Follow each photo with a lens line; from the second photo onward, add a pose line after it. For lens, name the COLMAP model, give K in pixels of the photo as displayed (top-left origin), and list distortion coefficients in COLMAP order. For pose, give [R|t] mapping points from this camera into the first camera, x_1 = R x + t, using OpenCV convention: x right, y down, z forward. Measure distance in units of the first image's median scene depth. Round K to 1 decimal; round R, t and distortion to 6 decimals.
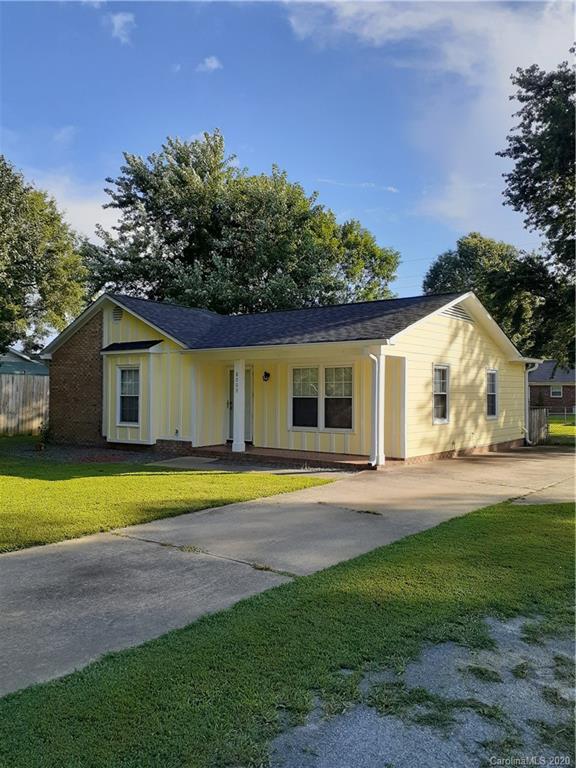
lens RADIAL K [[599.7, 0, 287.8], [0, 599.7, 383.0], [0, 0, 1]] dist [0.045556, -0.026696]
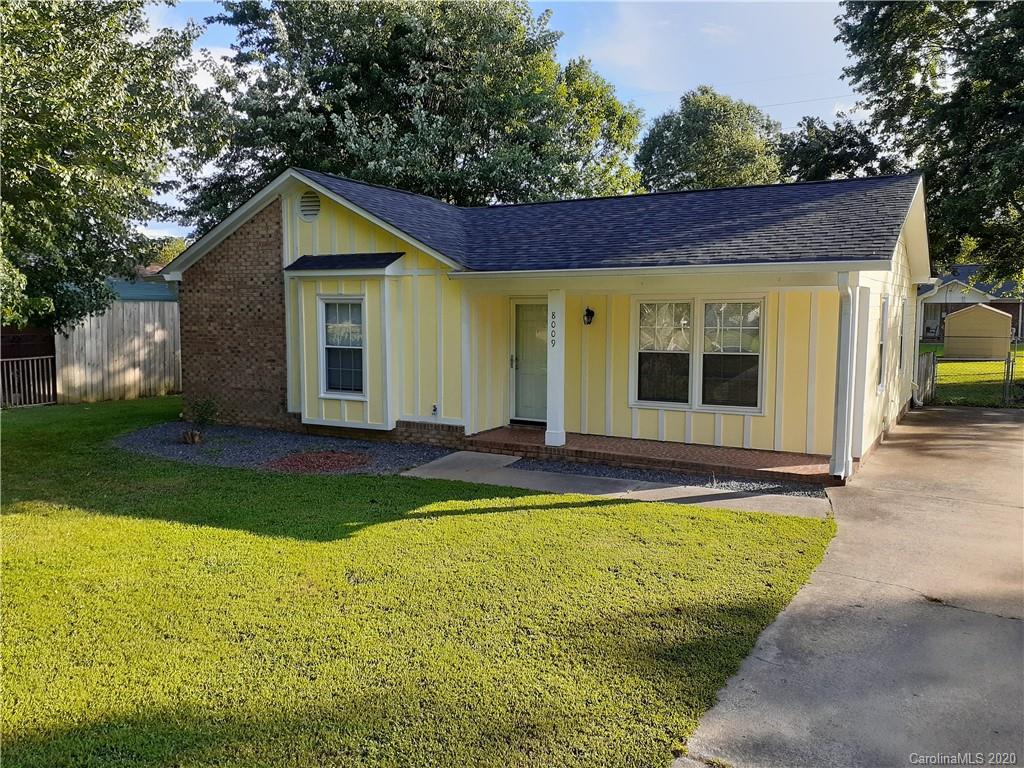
lens RADIAL K [[799.7, 0, 512.0], [0, 799.7, 388.0], [0, 0, 1]] dist [0.045556, -0.026696]
pose [[0.993025, -0.016149, 0.116793, -0.181981], [0.002230, 0.992970, 0.118345, -0.030388], [-0.117884, -0.117259, 0.986080, 0.189435]]
